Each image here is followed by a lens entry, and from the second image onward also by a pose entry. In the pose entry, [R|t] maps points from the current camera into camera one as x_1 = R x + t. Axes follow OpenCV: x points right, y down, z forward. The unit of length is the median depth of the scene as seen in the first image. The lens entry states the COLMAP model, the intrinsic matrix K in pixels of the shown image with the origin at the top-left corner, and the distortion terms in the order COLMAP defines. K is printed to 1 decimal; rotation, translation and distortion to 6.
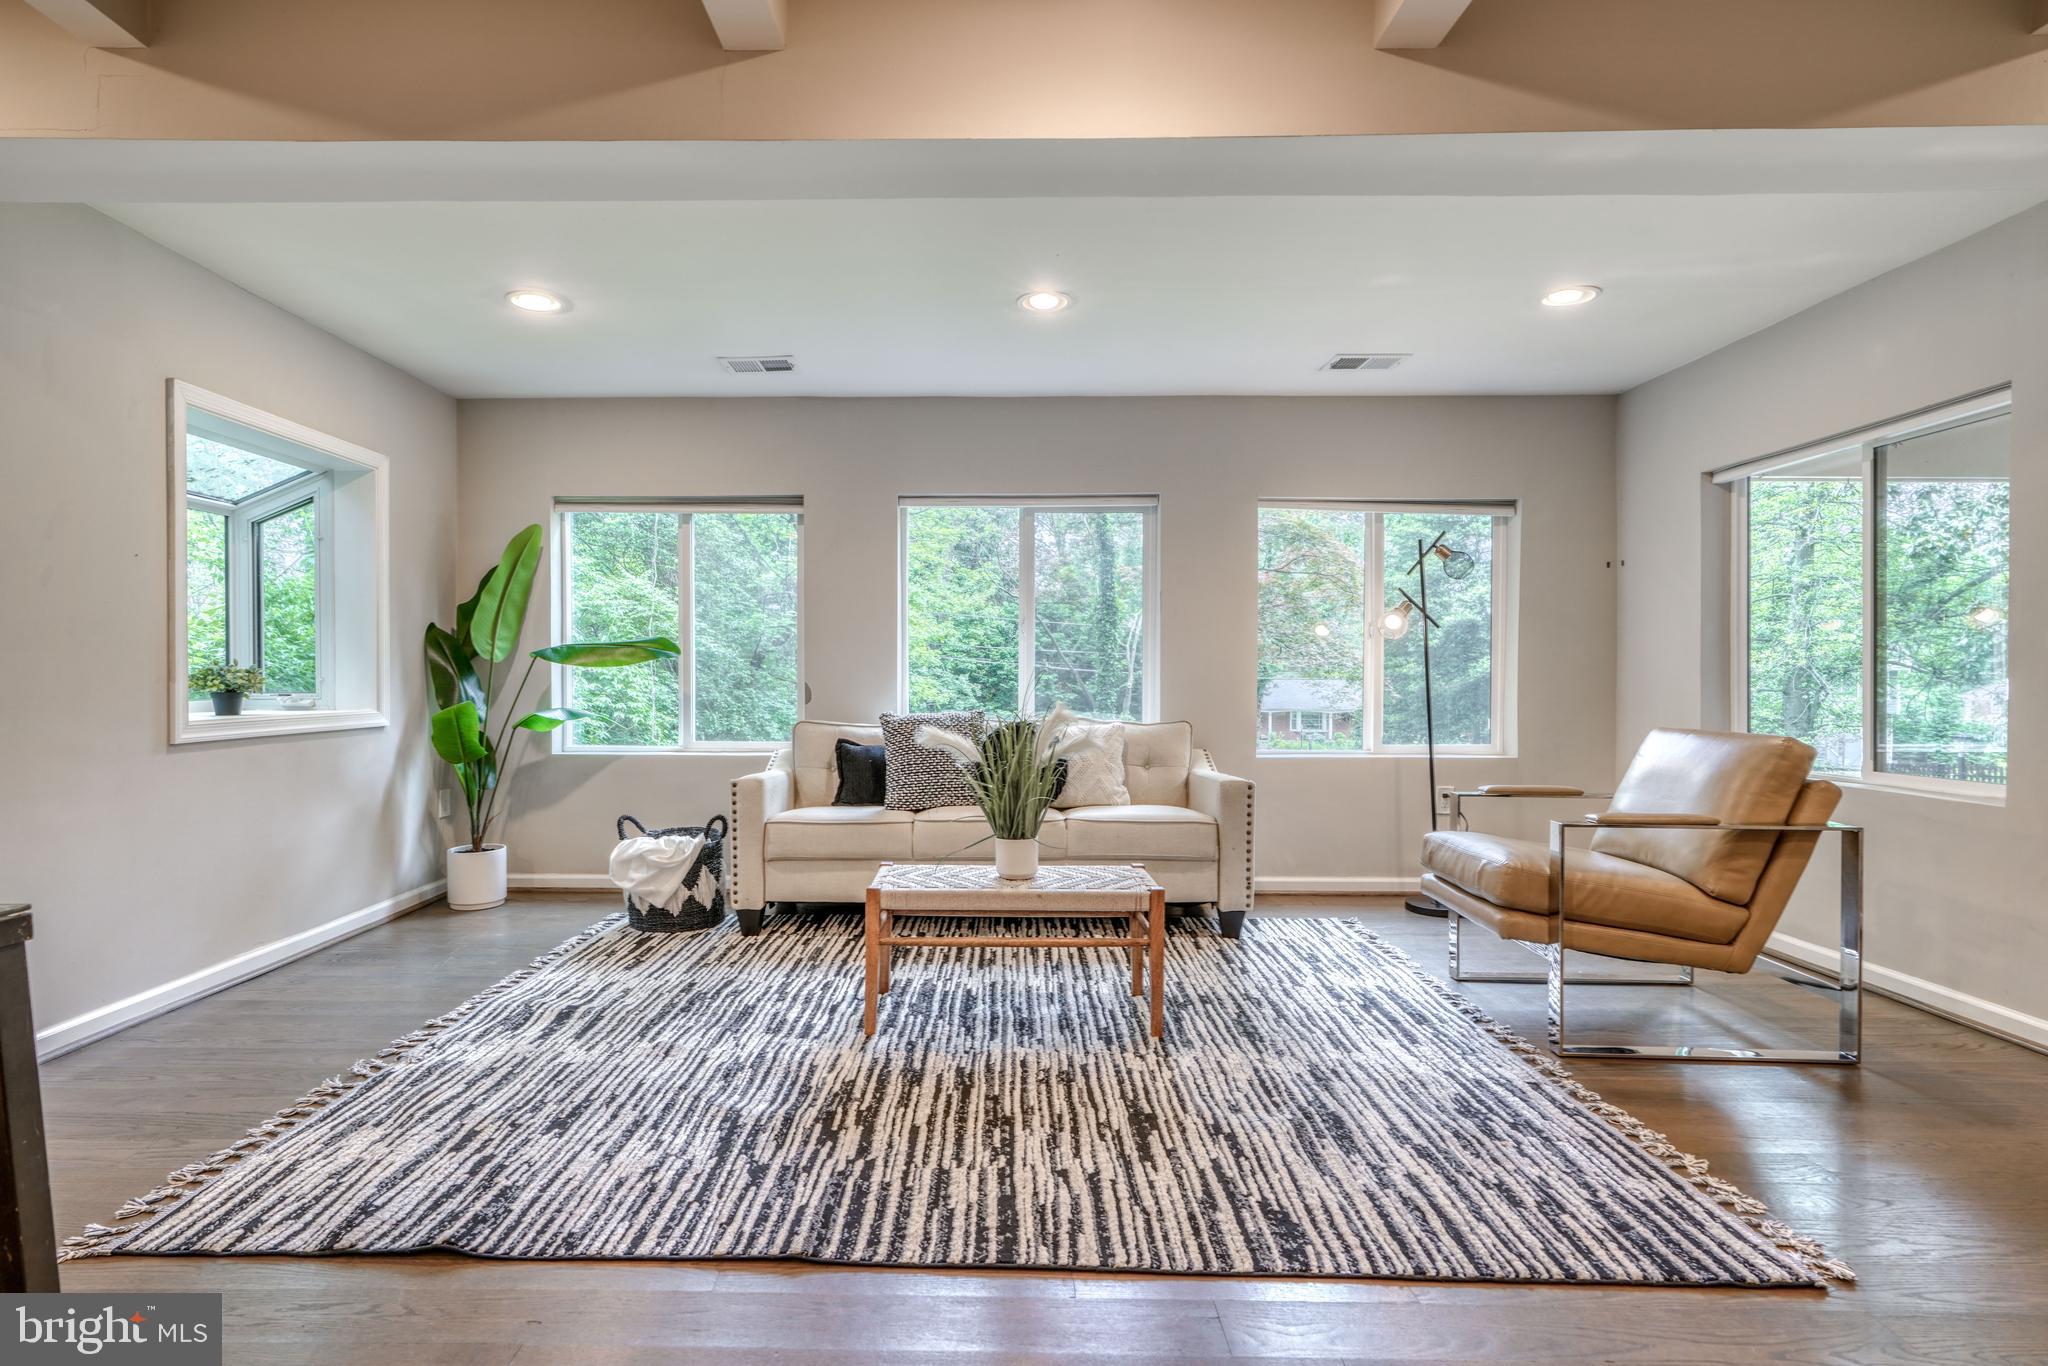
lens RADIAL K [[983.3, 0, 975.9], [0, 983.3, 688.9], [0, 0, 1]] dist [-0.007725, -0.000585]
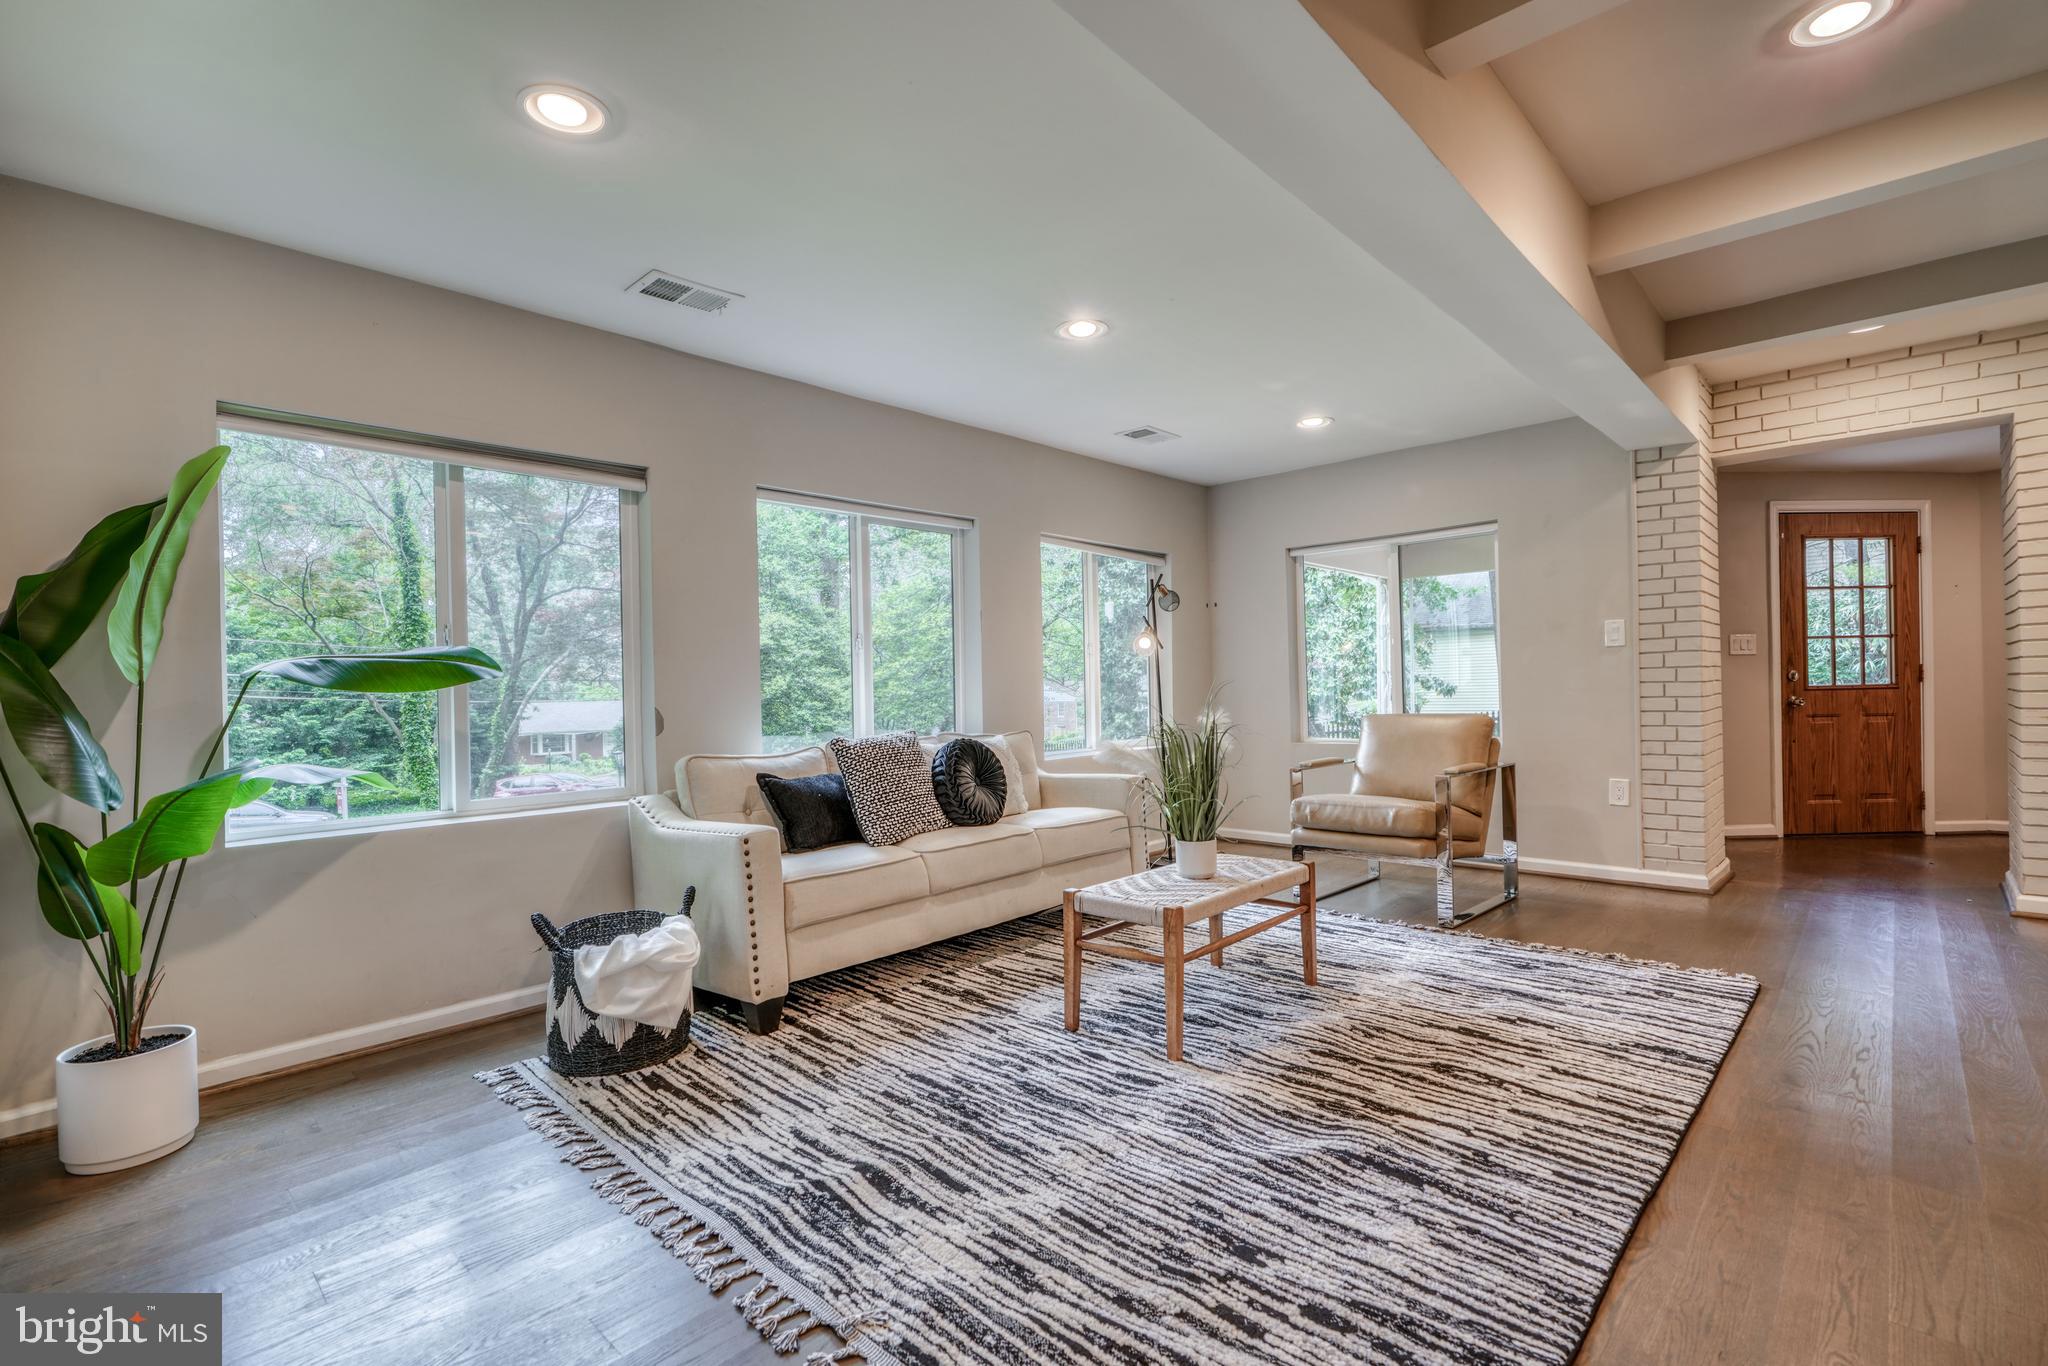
lens RADIAL K [[928.5, 0, 1026.1], [0, 928.5, 683.0], [0, 0, 1]] dist [-0.005731, 0.000952]
pose [[0.671813, -0.013755, 0.740593, -0.874520], [0.034119, 0.999341, -0.012389, -0.010917], [-0.739935, 0.033591, 0.671839, 0.487719]]
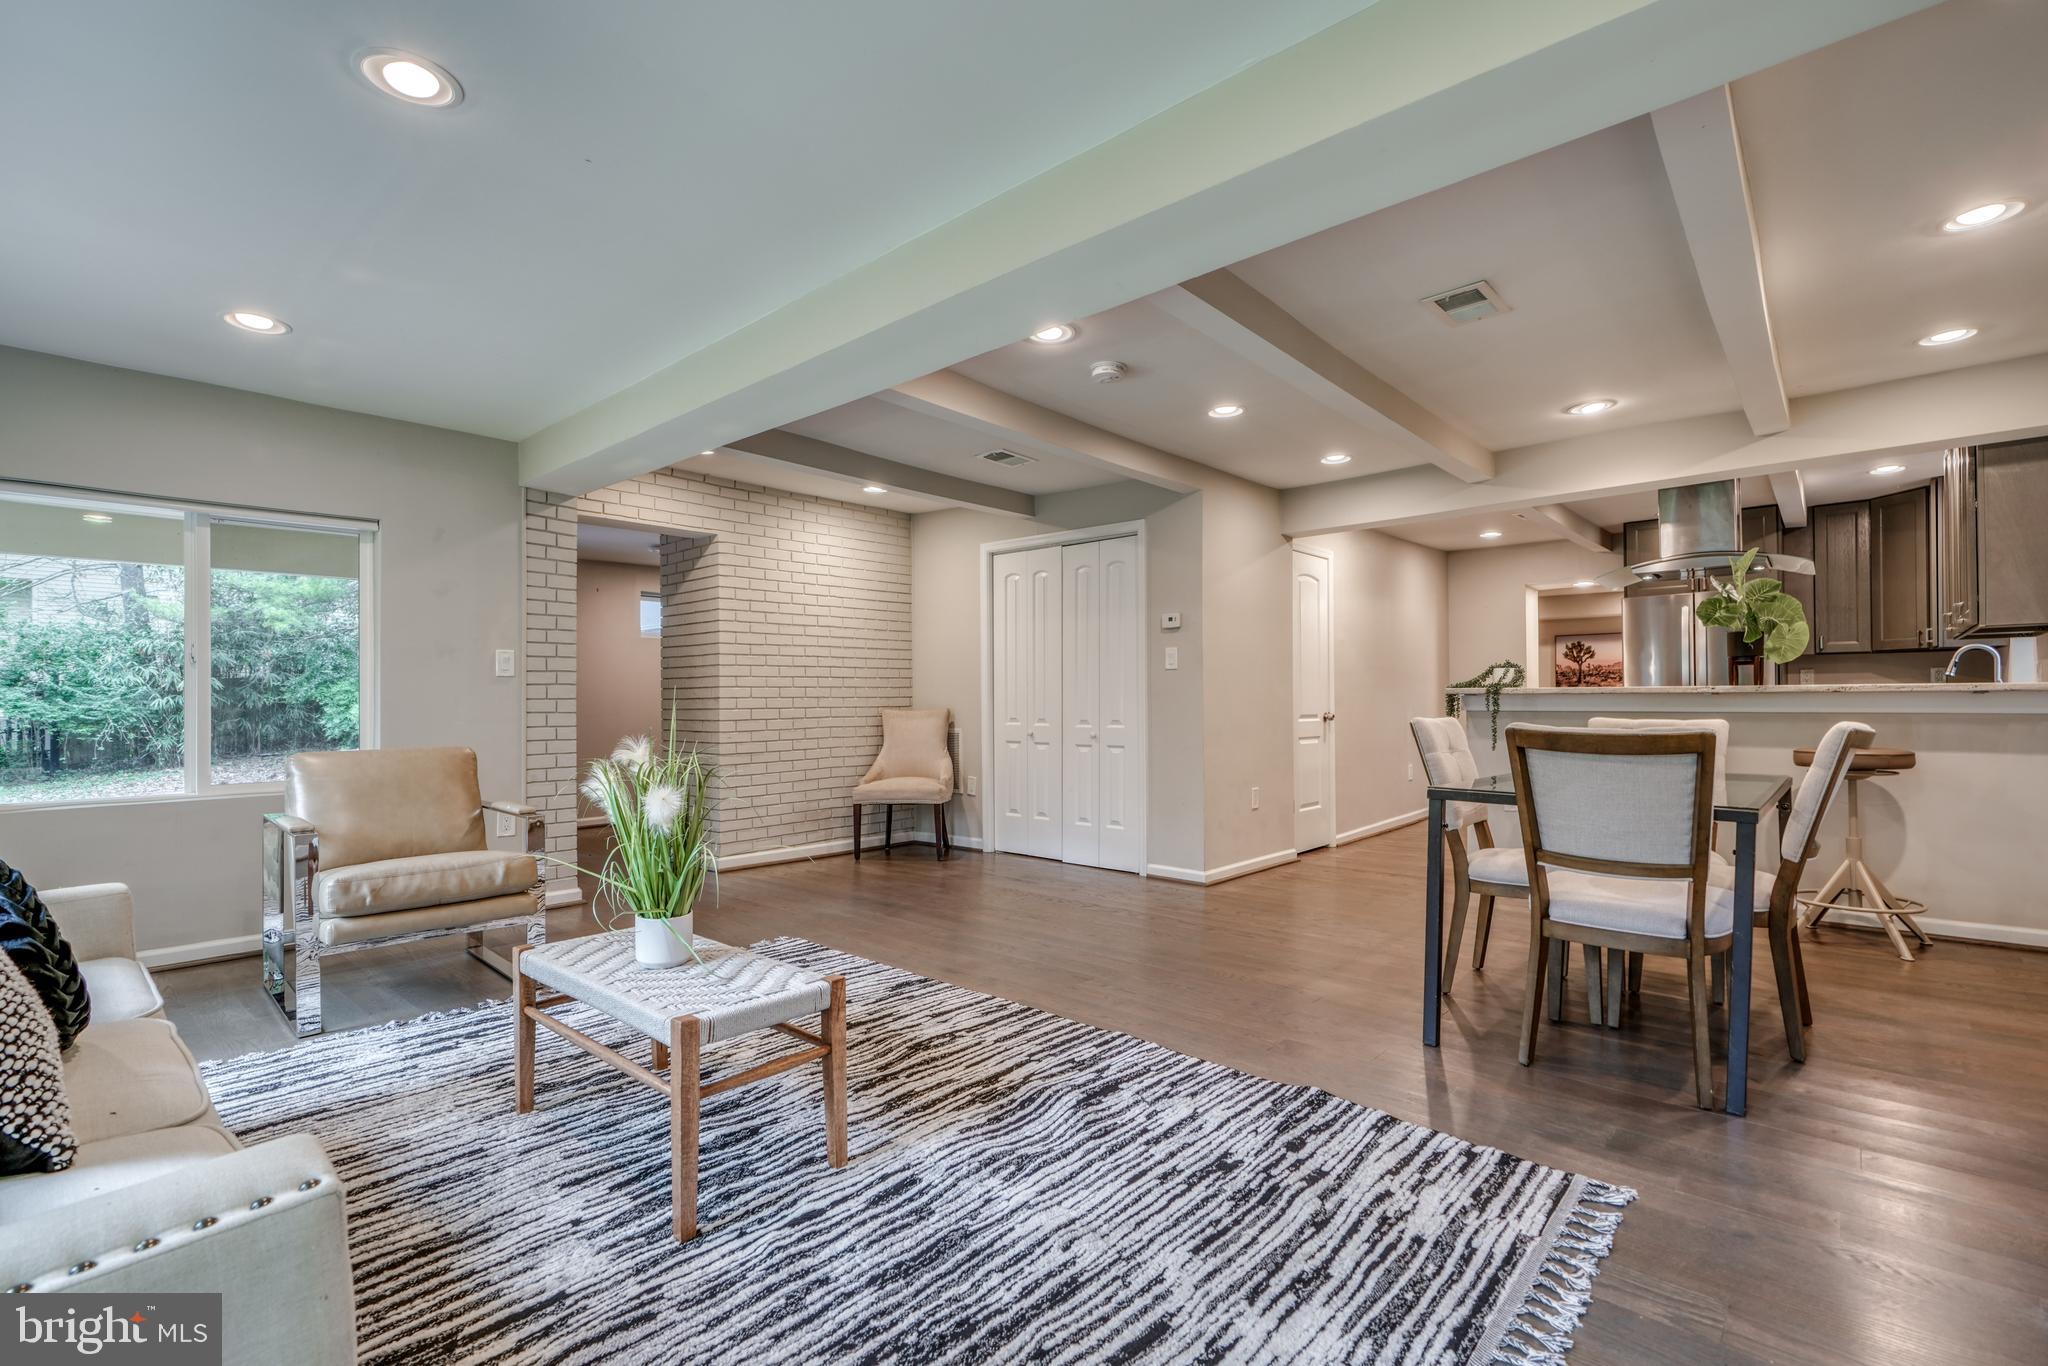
lens RADIAL K [[928.5, 0, 1004.9], [0, 928.5, 693.3], [0, 0, 1]] dist [-0.005731, 0.000952]
pose [[-0.747897, 0.005707, 0.663791, -0.701946], [0.010113, 0.999945, 0.002798, -0.026924], [-0.663738, 0.008805, -0.747913, 1.465595]]
